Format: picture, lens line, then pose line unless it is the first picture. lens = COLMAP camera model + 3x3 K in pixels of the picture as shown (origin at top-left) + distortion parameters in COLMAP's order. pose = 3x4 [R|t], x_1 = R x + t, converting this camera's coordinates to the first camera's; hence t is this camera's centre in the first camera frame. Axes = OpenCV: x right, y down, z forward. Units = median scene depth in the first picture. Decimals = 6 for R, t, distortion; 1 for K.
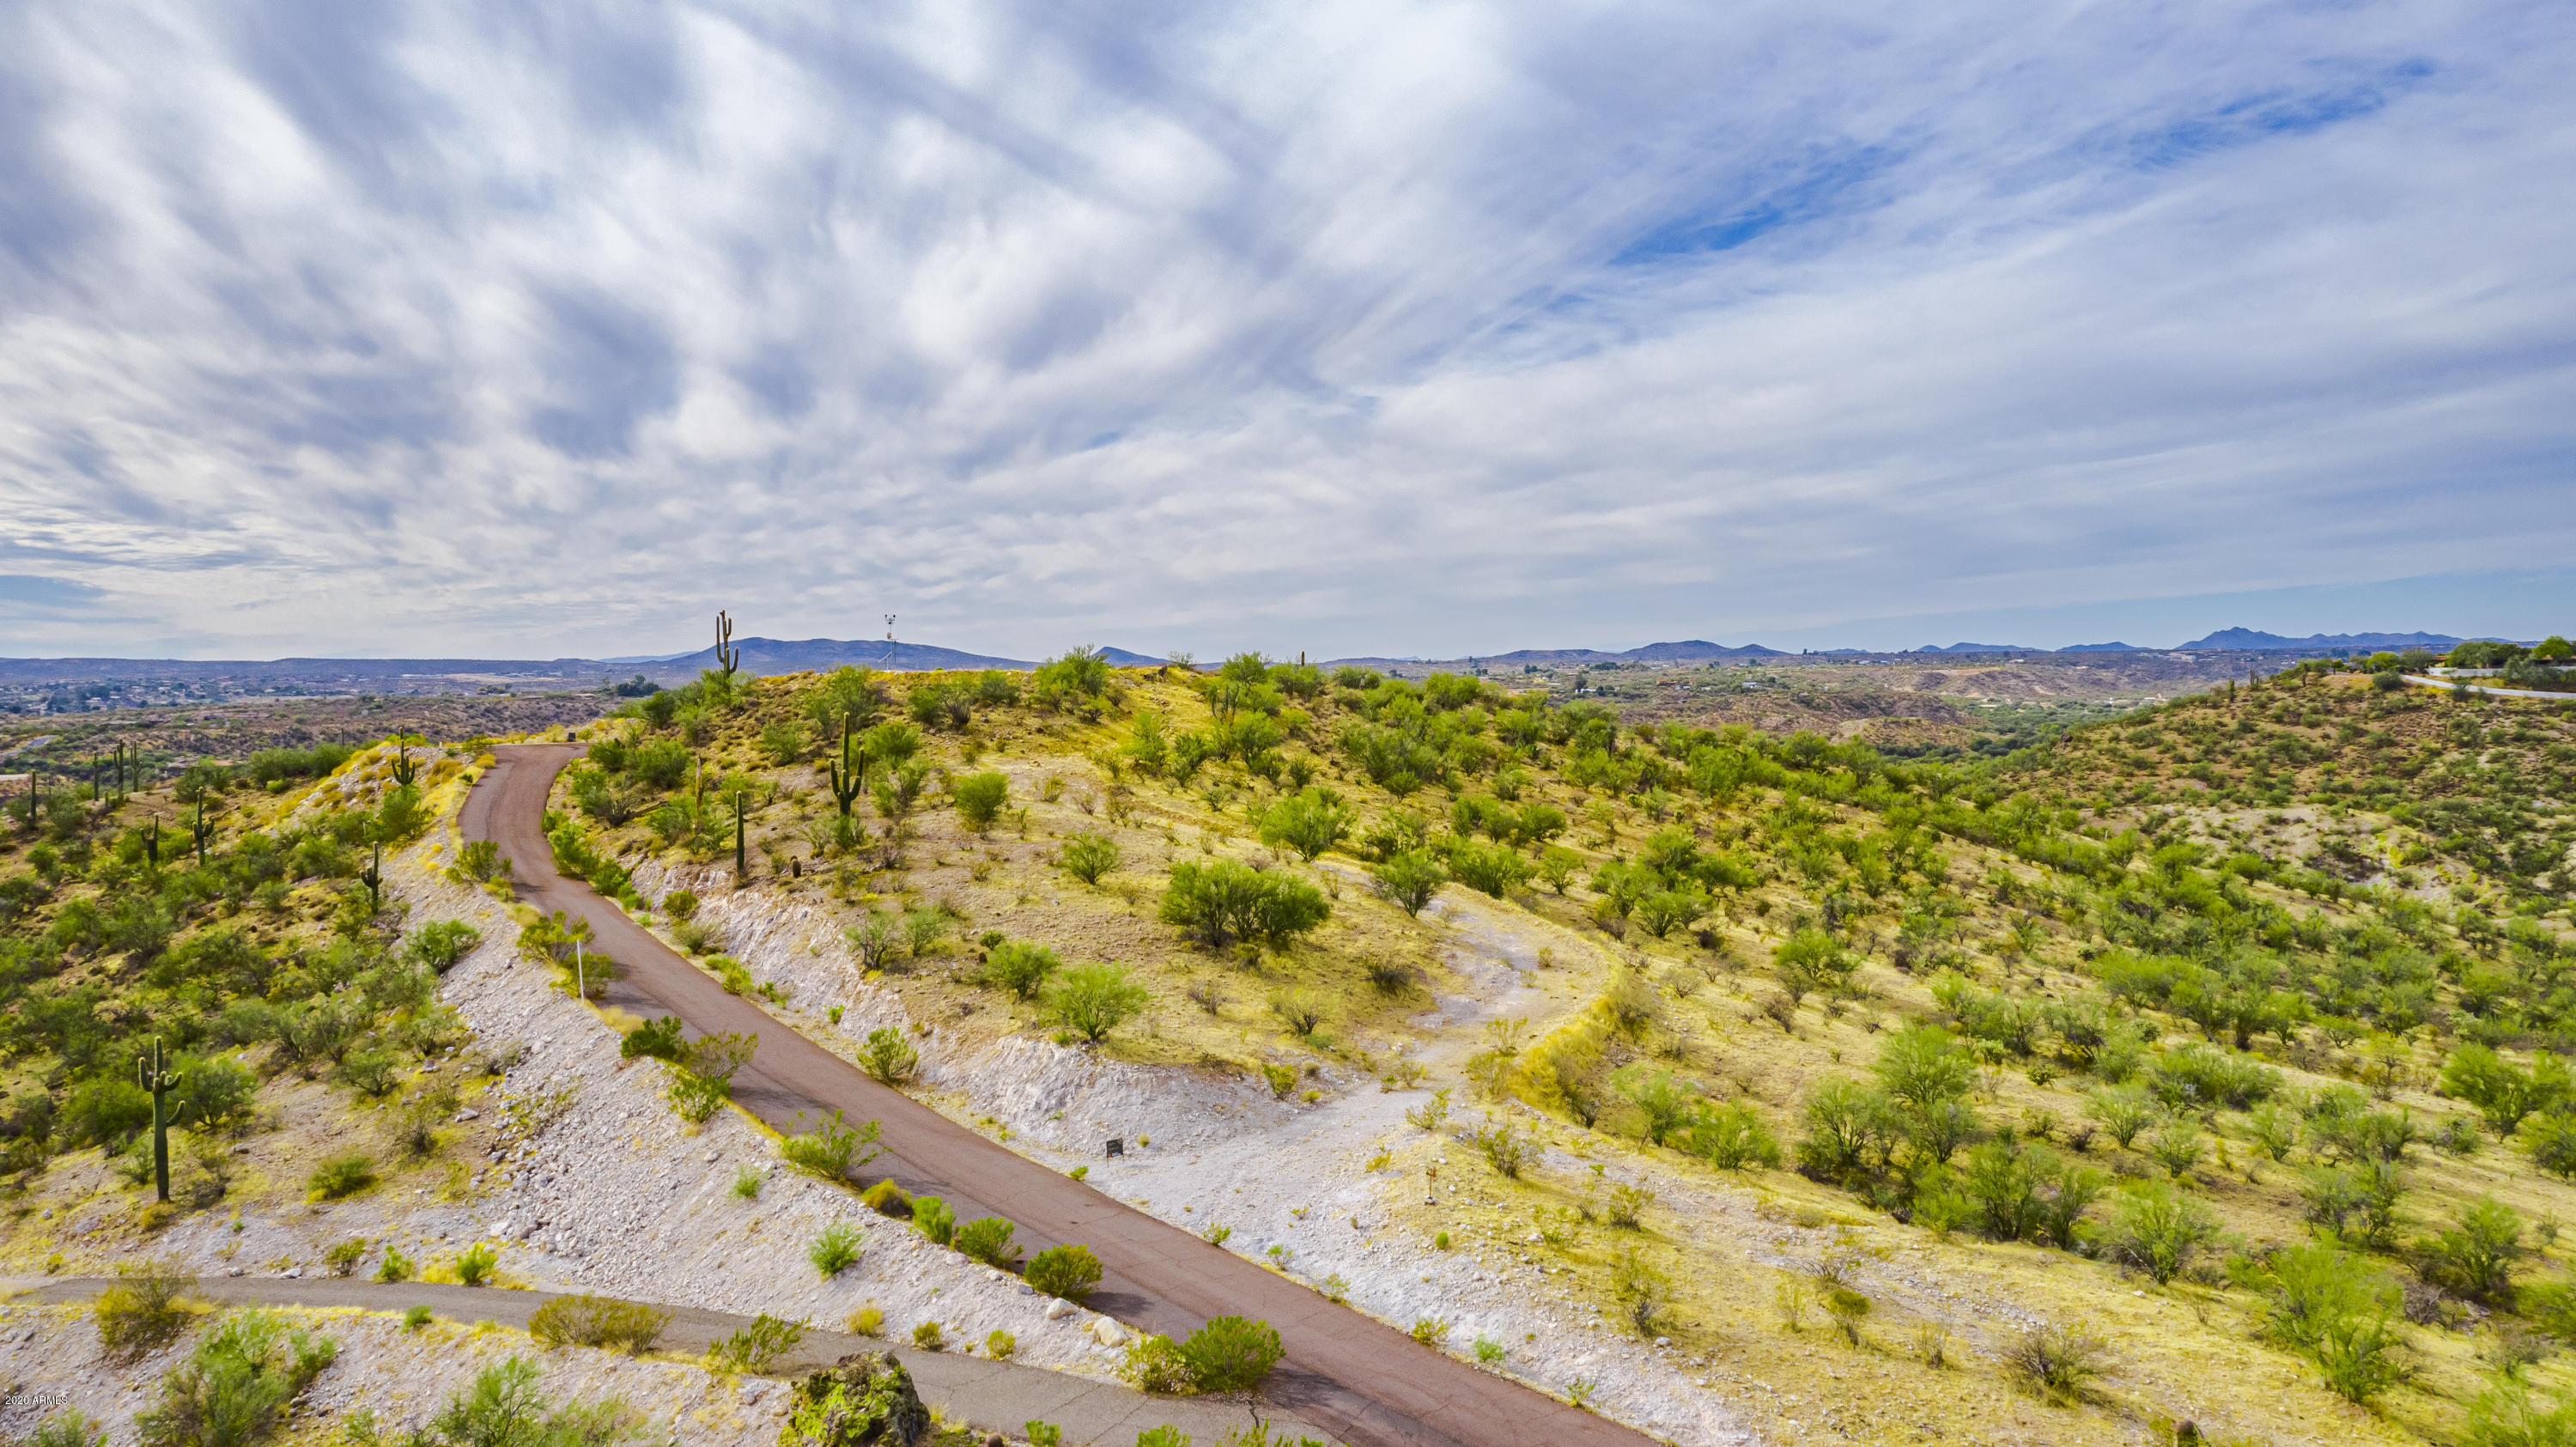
lens RADIAL K [[2149.9, 0, 1287.7], [0, 2149.9, 705.5], [0, 0, 1]] dist [-0.021273, -0.002676]
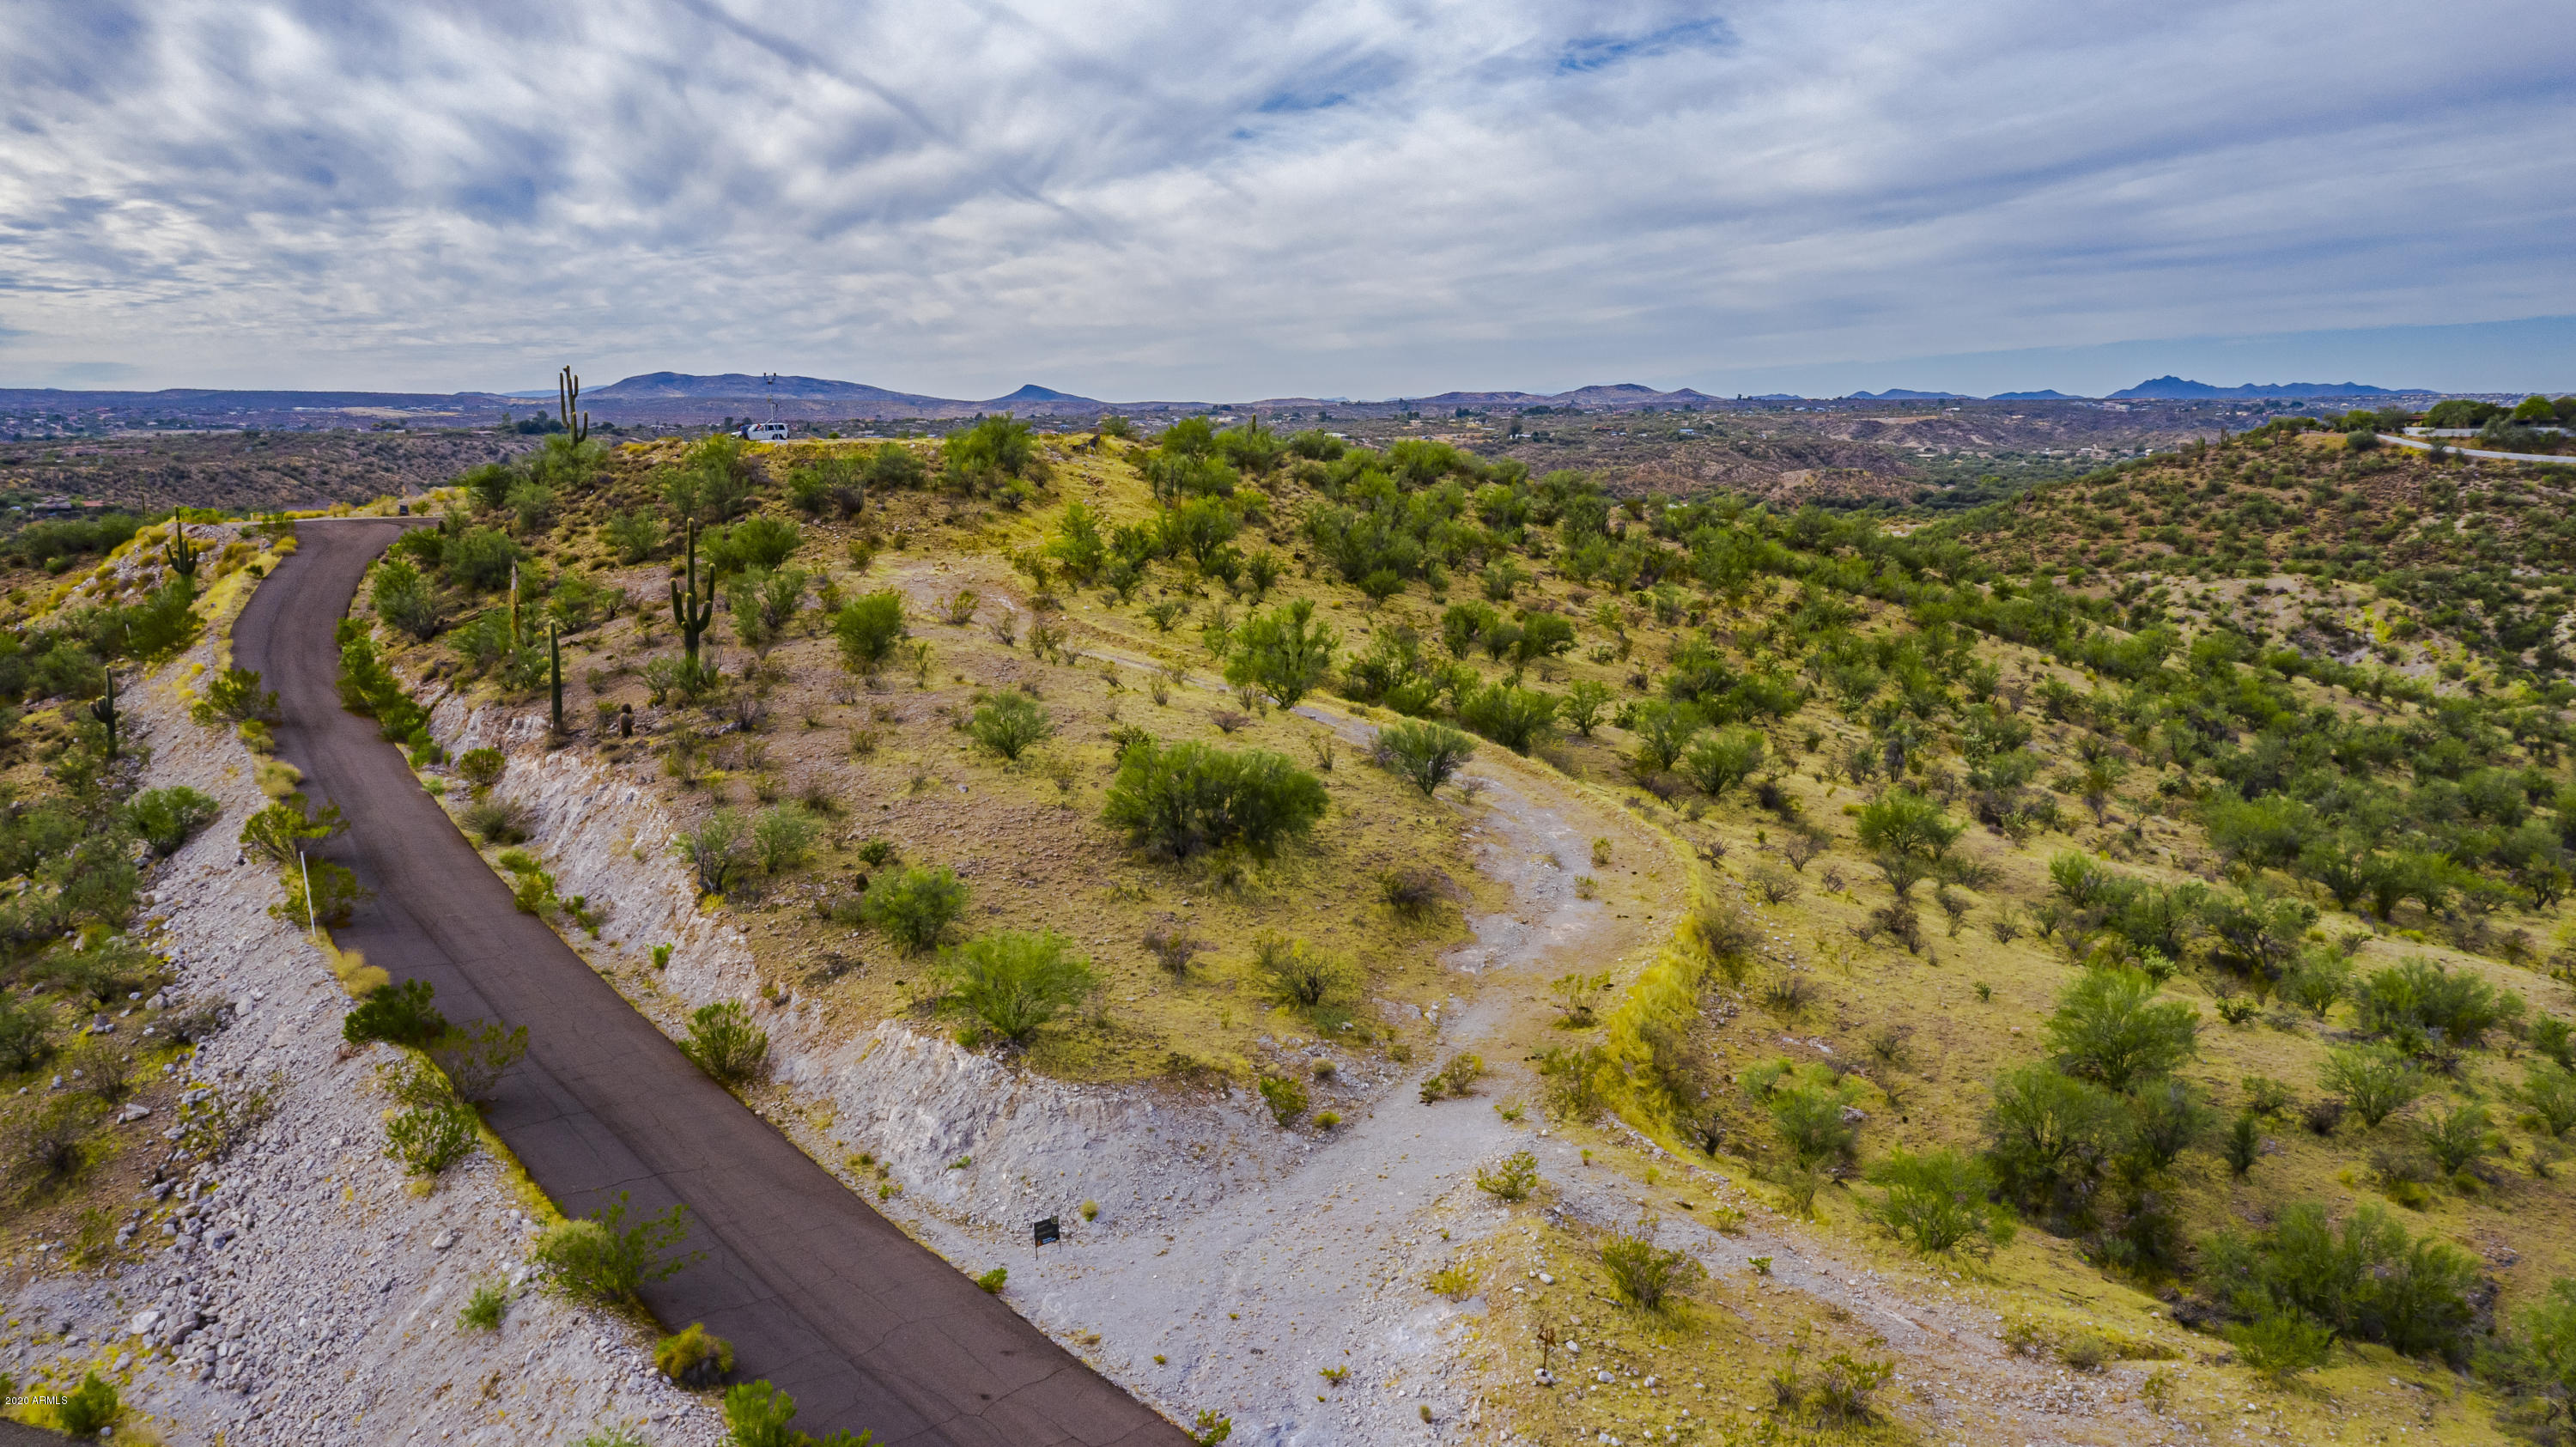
lens RADIAL K [[2025.7, 0, 1295.7], [0, 2025.7, 719.8], [0, 0, 1]] dist [-0.009111, 0.007066]
pose [[0.998956, 0.001608, 0.045652, -0.008169], [-0.008010, 0.990062, 0.140404, -0.010989], [-0.044972, -0.140623, 0.989041, 0.100751]]
